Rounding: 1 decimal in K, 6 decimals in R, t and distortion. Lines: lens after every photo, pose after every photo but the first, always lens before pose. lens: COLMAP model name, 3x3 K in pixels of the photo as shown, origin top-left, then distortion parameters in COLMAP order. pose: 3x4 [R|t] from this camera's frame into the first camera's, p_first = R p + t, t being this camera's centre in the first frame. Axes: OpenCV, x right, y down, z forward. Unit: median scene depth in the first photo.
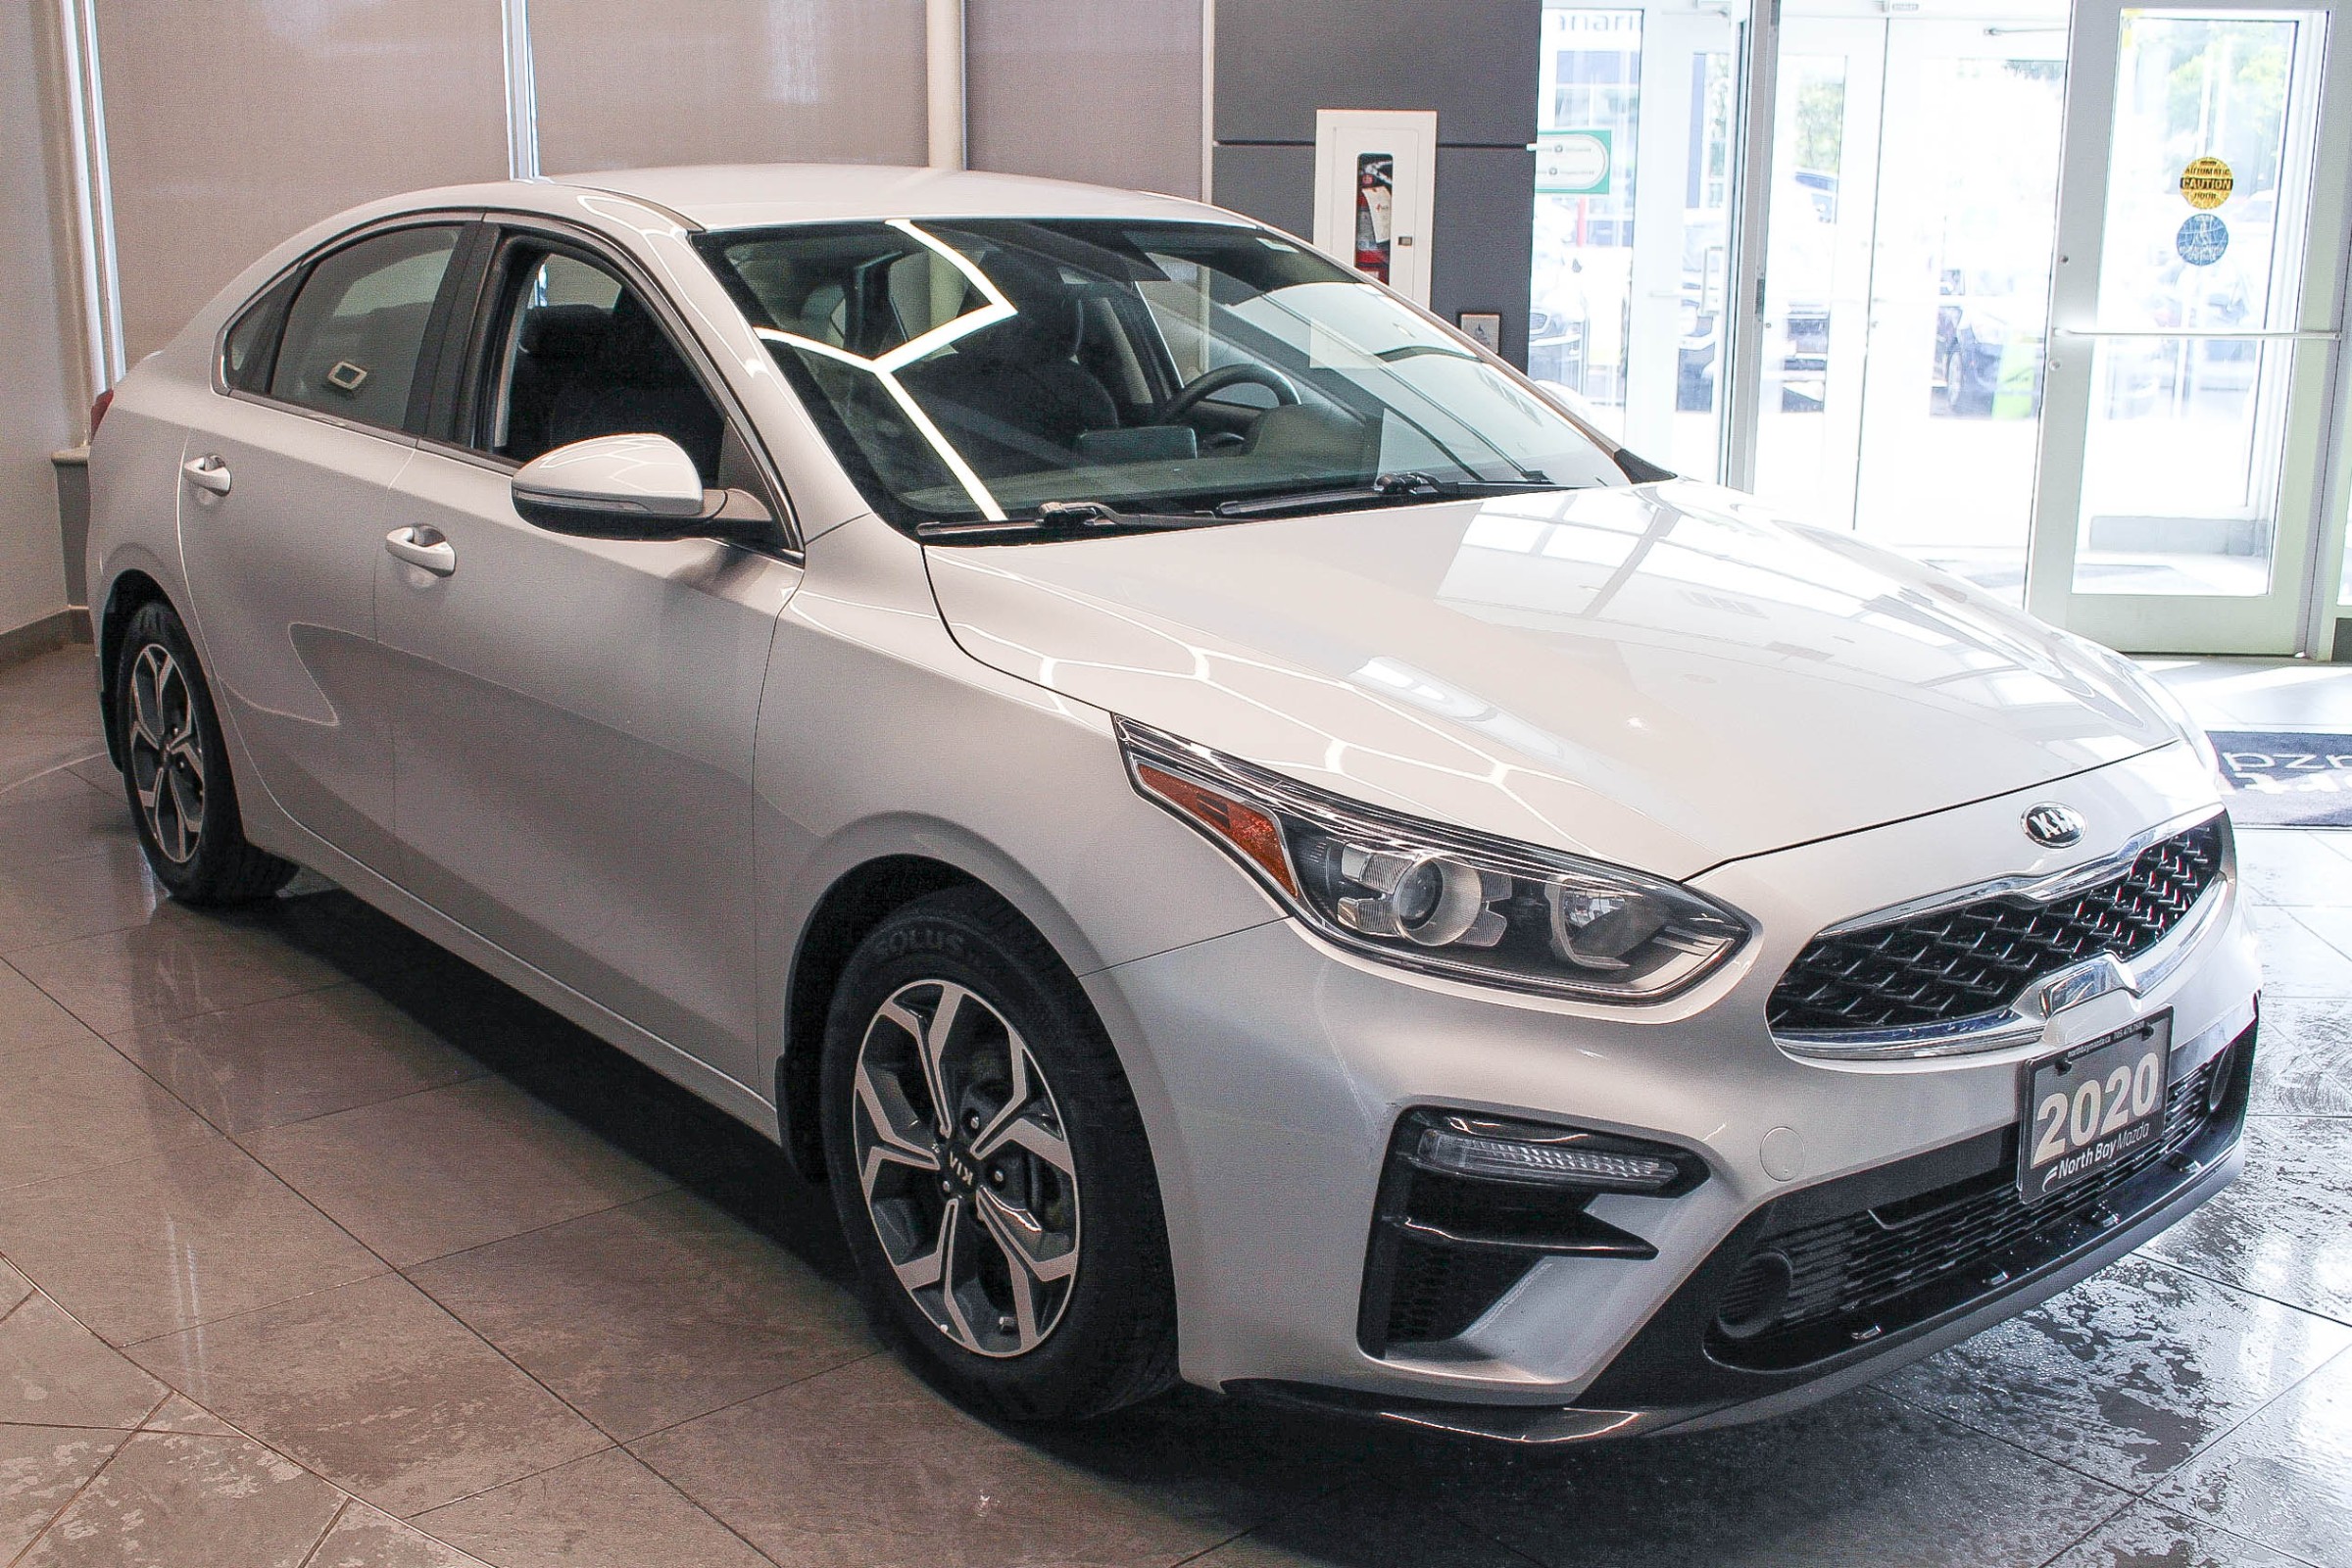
lens RADIAL K [[2606.5, 0, 1177.8], [0, 2606.5, 786.0], [0, 0, 1]] dist [-0.013030, 0.000000]
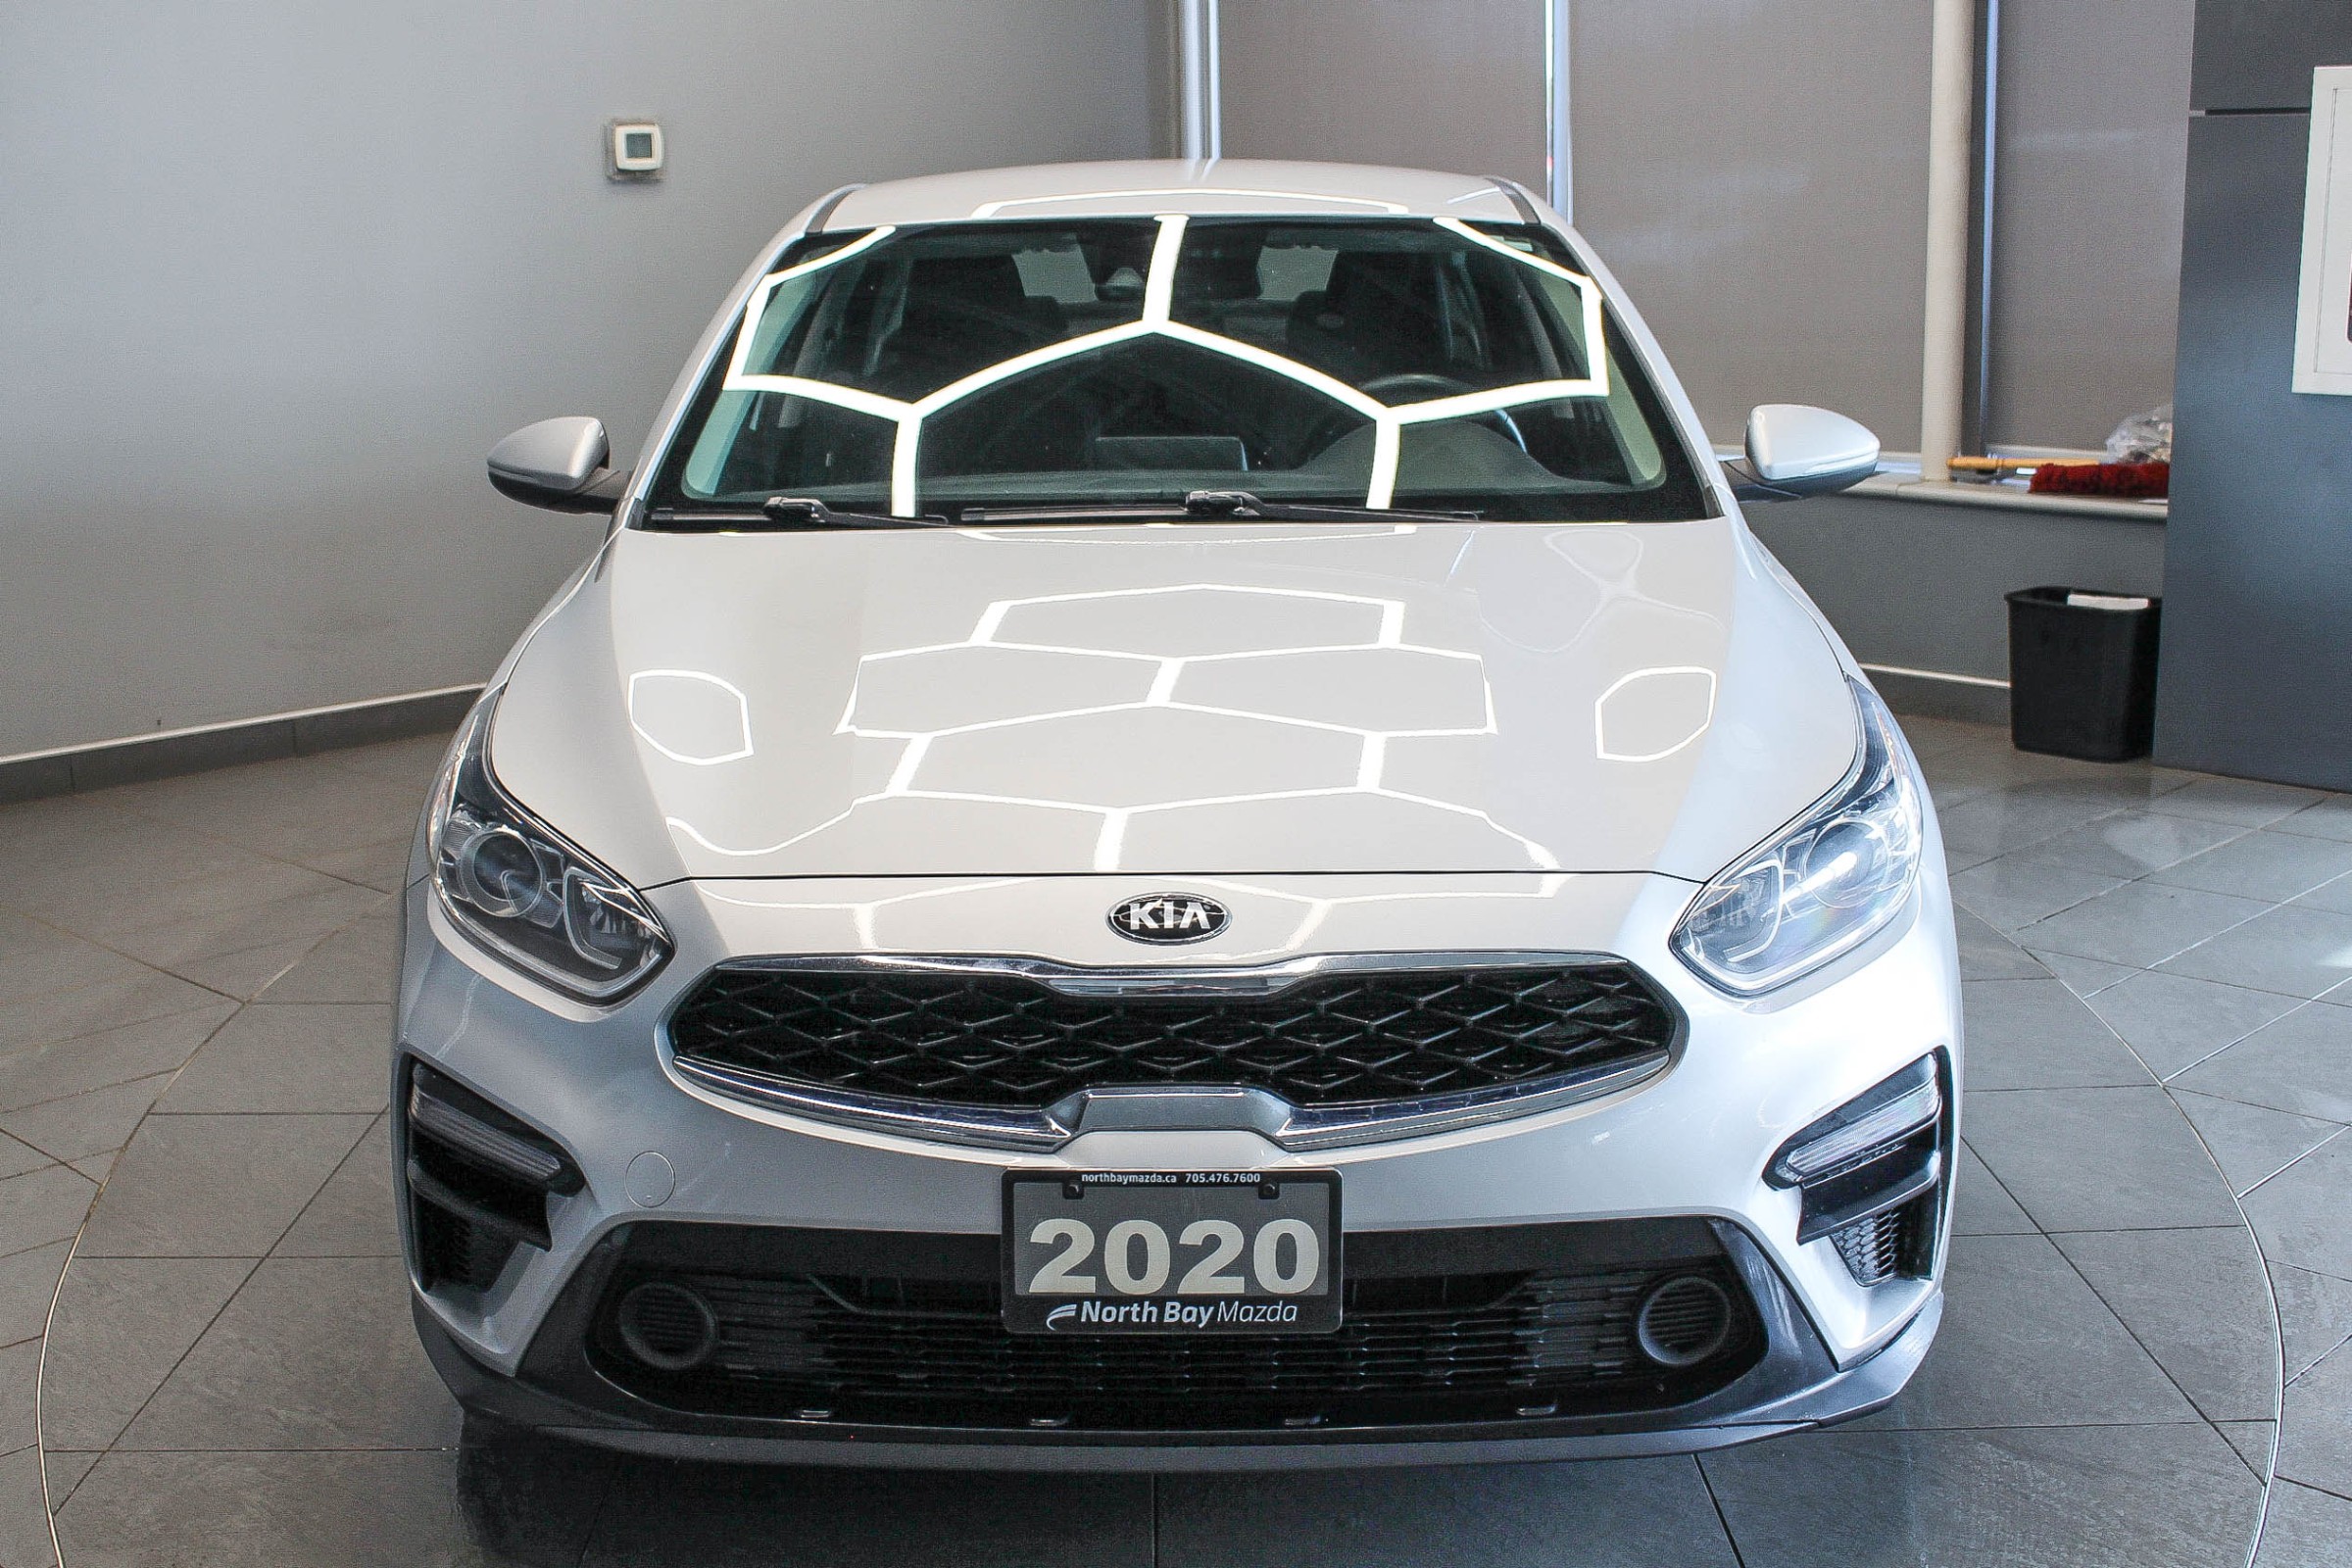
lens RADIAL K [[2925.3, 0, 1175.9], [0, 2925.3, 779.7], [0, 0, 1]] dist [0.061777, 0.000000]
pose [[0.733479, 0.121816, -0.668707, 0.999043], [-0.135830, 0.990234, 0.031401, -0.063765], [0.666002, 0.067799, 0.742863, 0.280356]]
